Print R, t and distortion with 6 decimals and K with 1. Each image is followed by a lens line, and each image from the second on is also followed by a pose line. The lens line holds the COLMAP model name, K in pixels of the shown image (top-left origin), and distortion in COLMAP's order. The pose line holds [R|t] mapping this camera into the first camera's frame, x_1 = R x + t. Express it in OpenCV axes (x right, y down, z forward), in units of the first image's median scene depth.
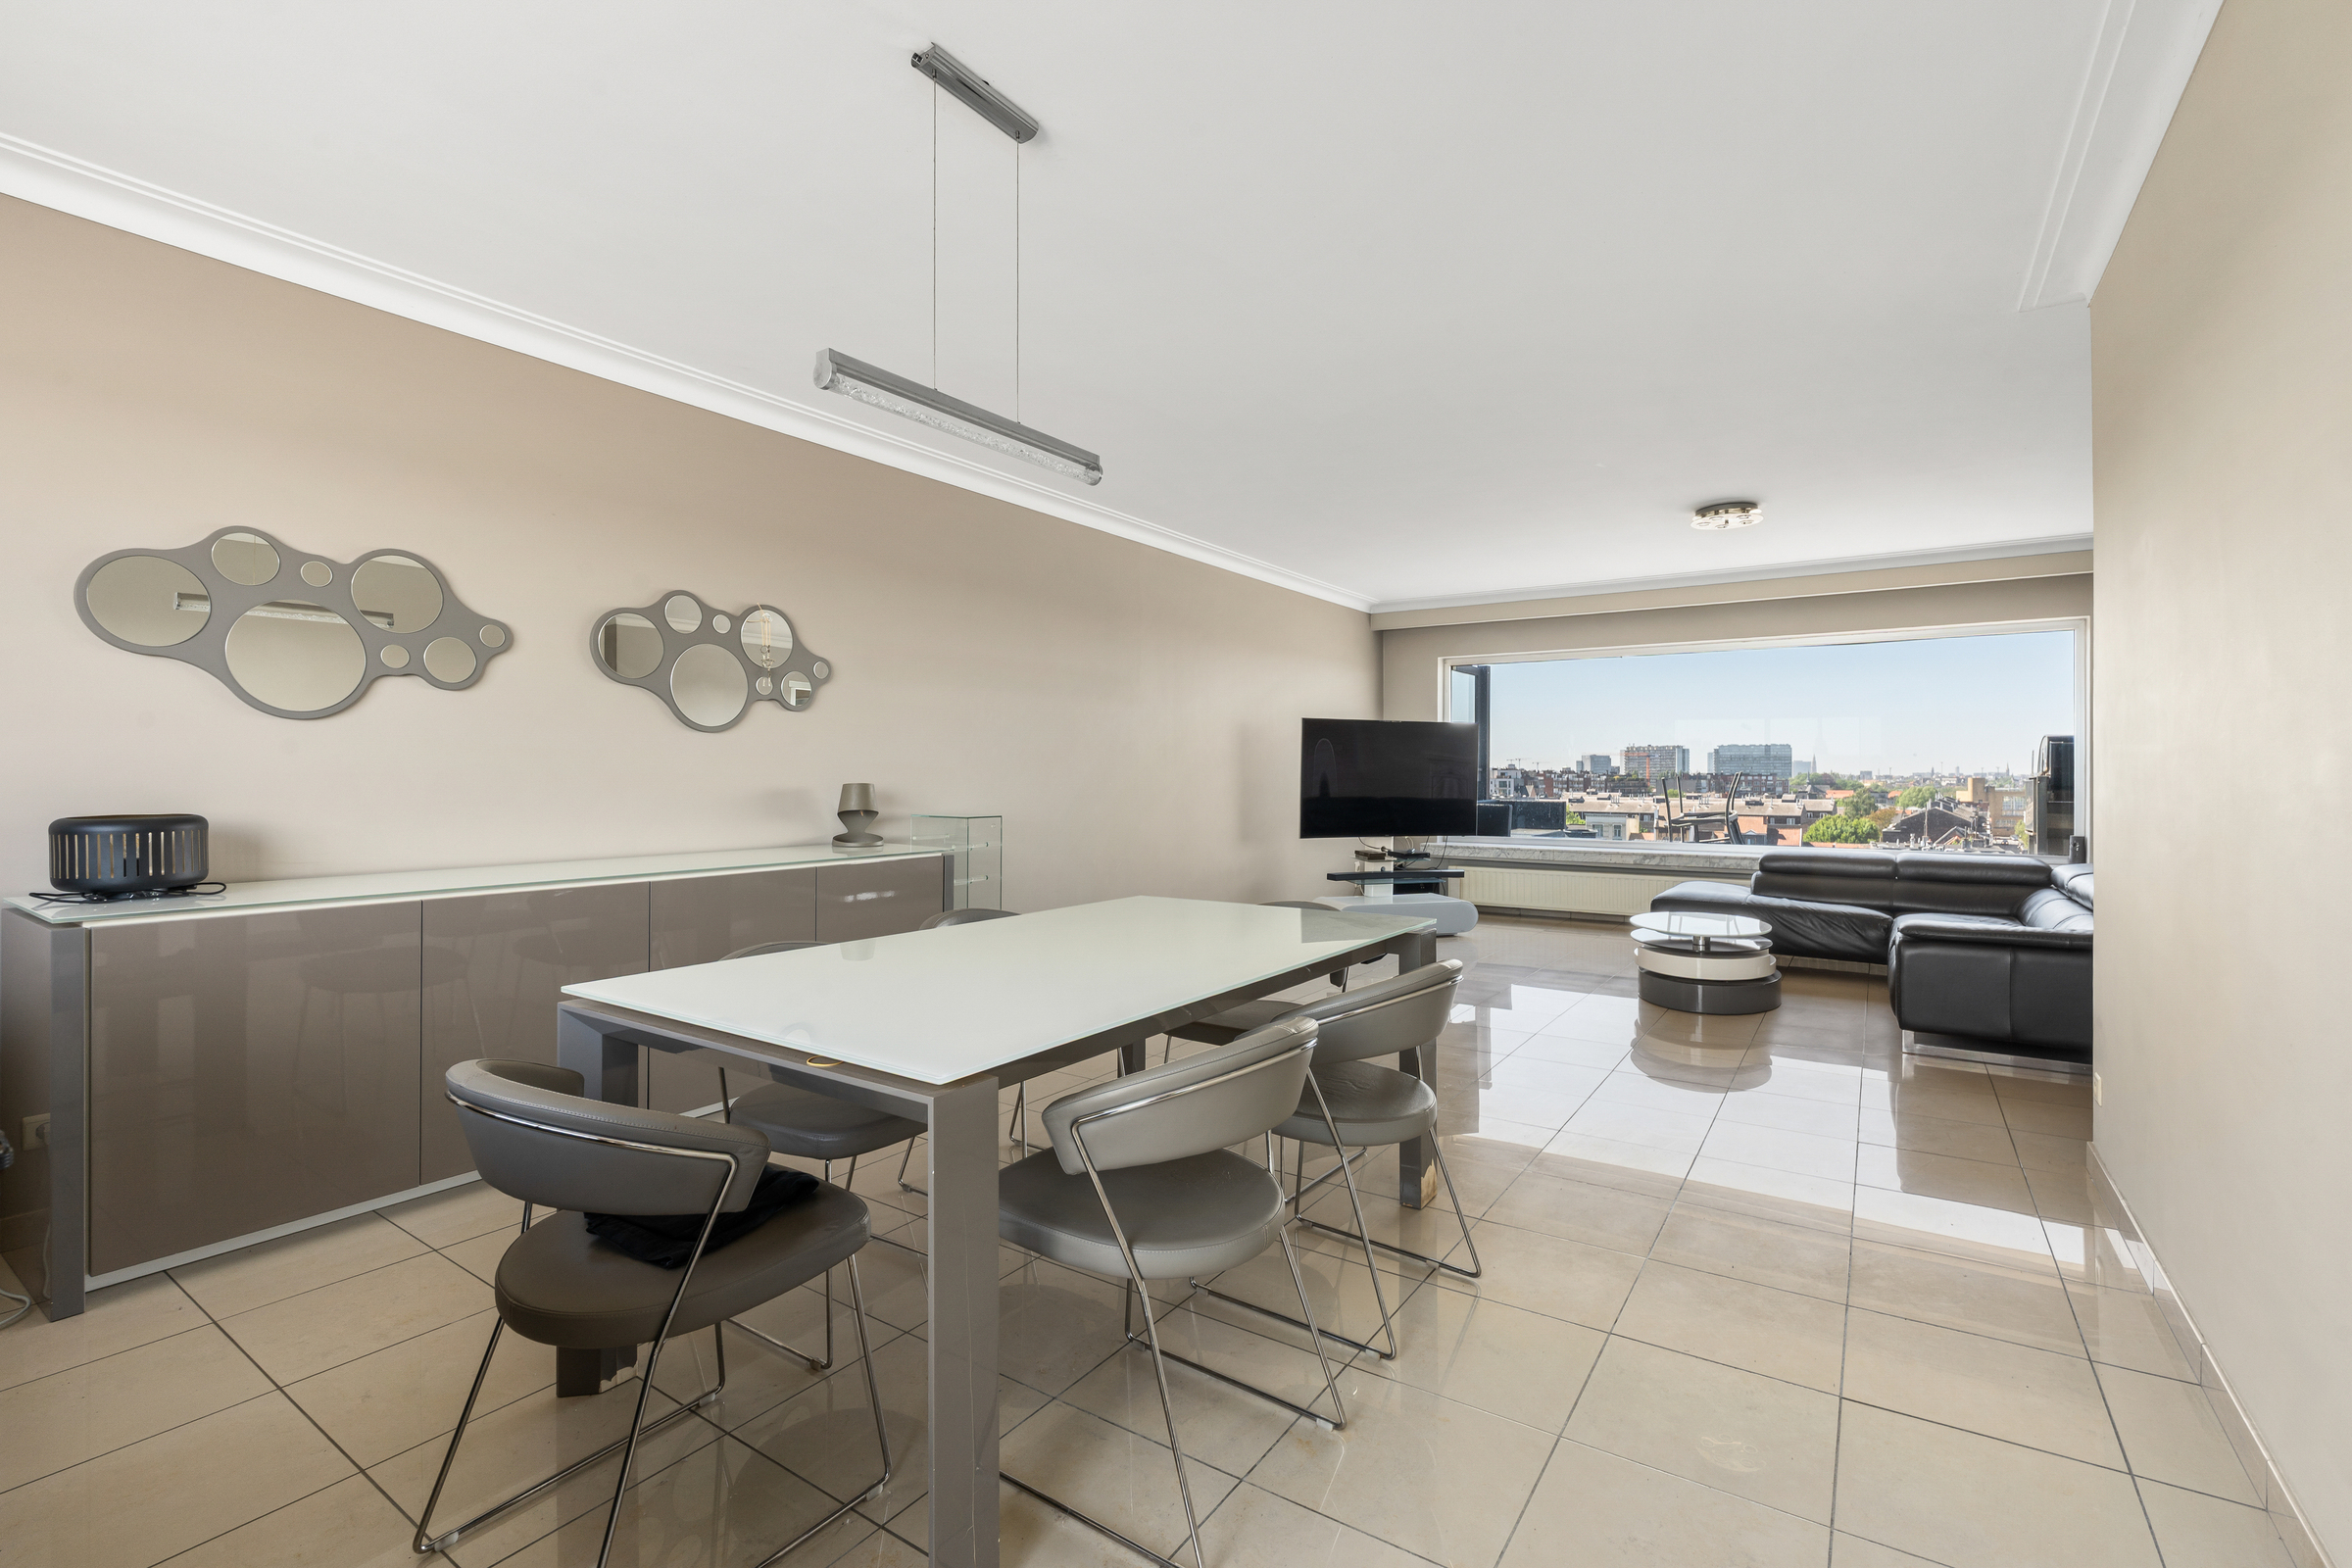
lens RADIAL K [[1033.7, 0, 1164.2], [0, 1033.7, 777.3], [0, 0, 1]] dist [-0.002622, -0.000105]
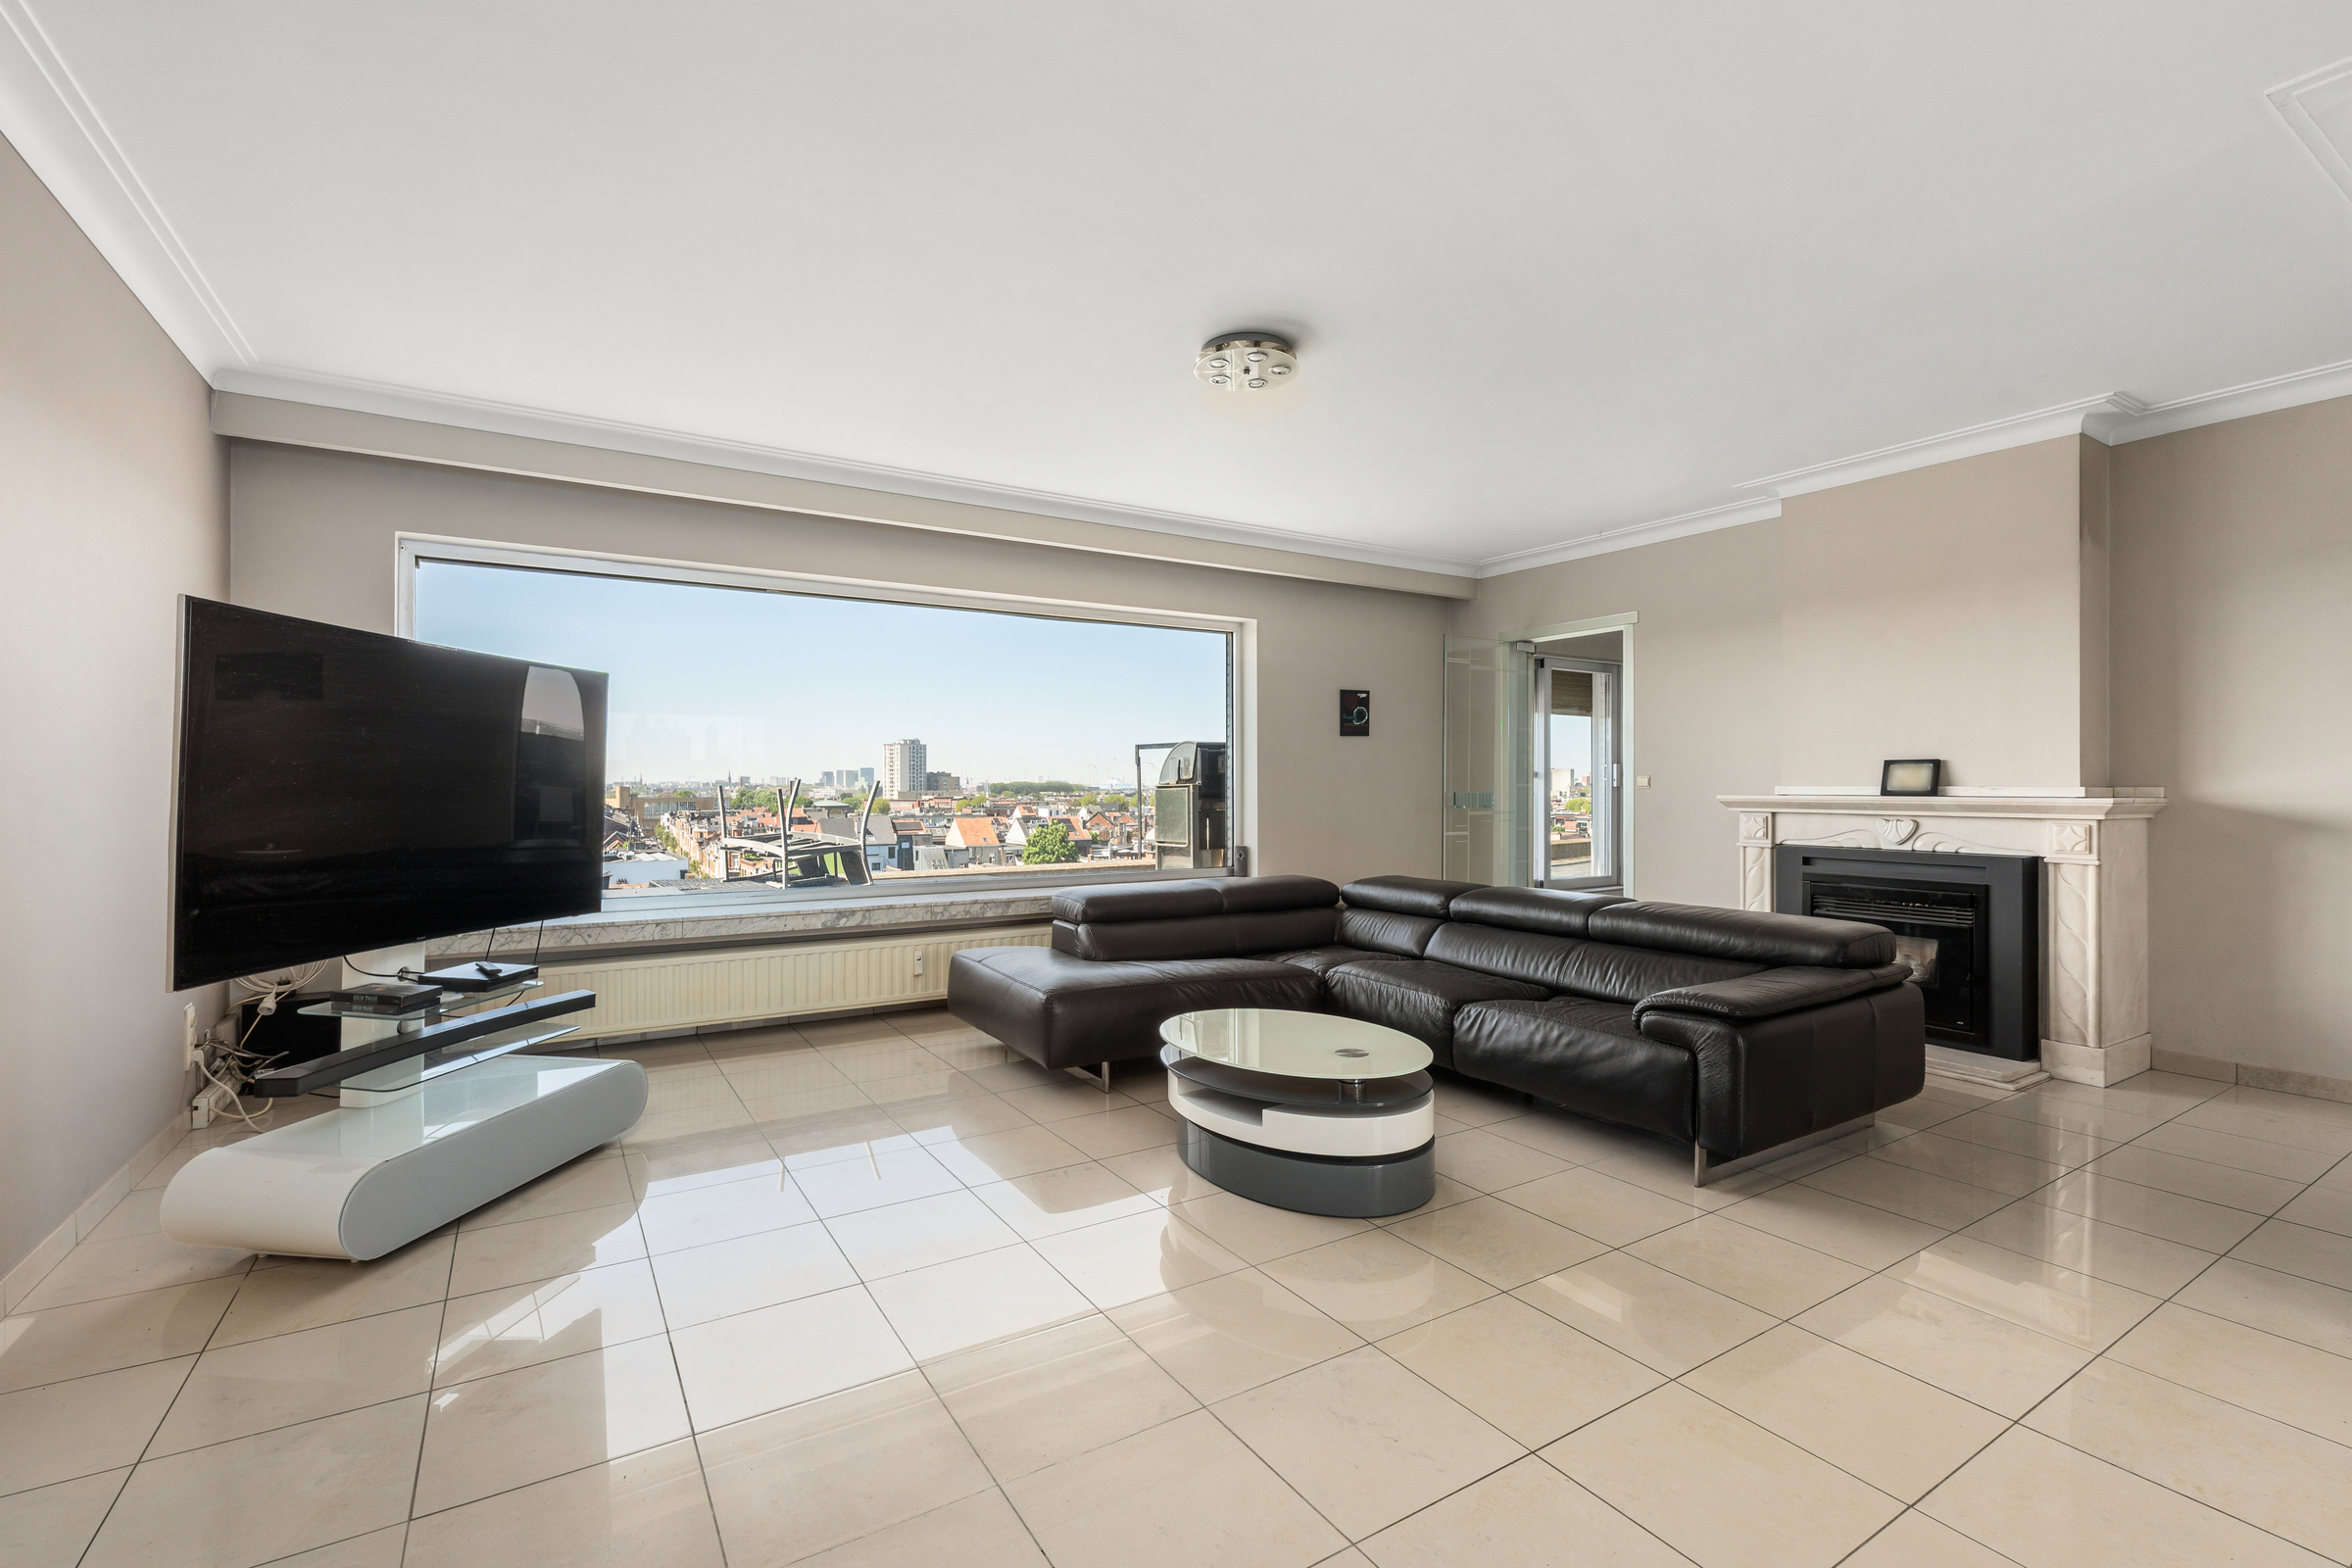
lens RADIAL K [[1033.7, 0, 1180.0], [0, 1033.7, 782.3], [0, 0, 1]] dist [-0.002622, -0.000105]
pose [[0.409809, 0.003766, 0.912163, -0.017509], [0.003996, 0.999974, -0.005924, 0.001986], [-0.912162, 0.006073, 0.409784, 0.561309]]
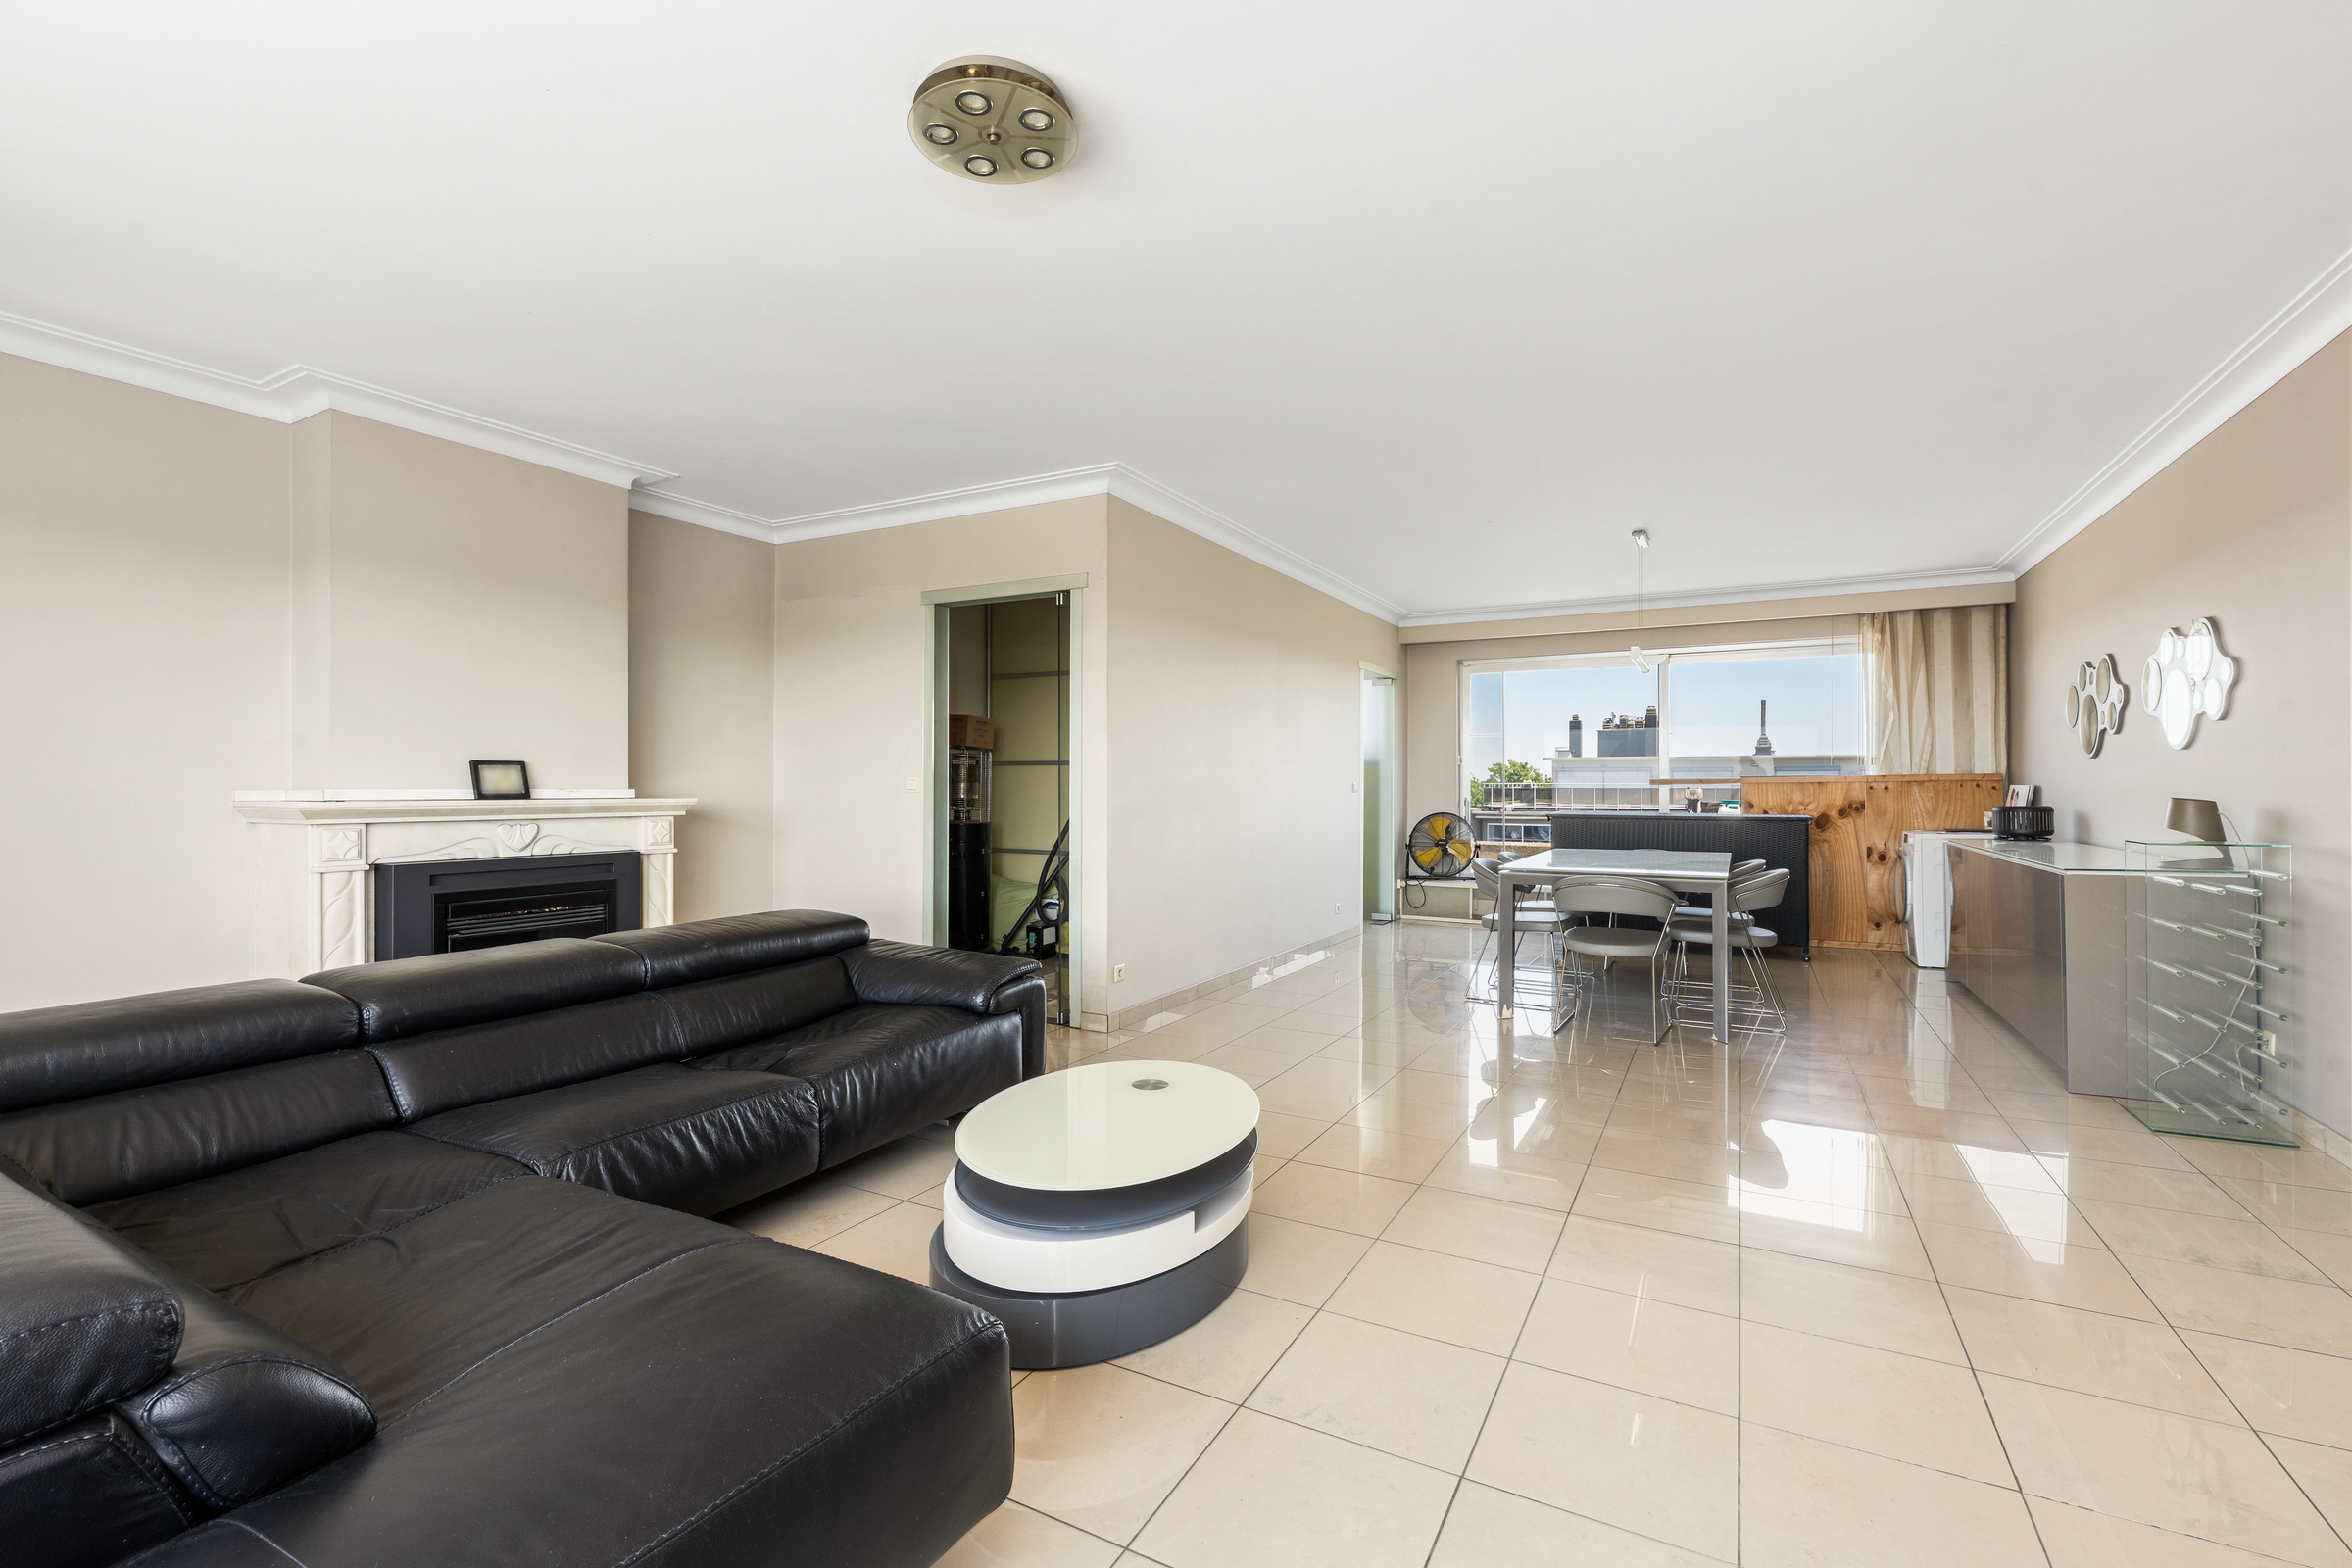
lens RADIAL K [[1033.7, 0, 1195.4], [0, 1033.7, 784.1], [0, 0, 1]] dist [-0.002622, -0.000105]
pose [[-0.994629, 0.005274, -0.103371, 0.354346], [0.005169, 0.999986, 0.001279, 0.001053], [0.103376, 0.000738, -0.994642, 0.986899]]
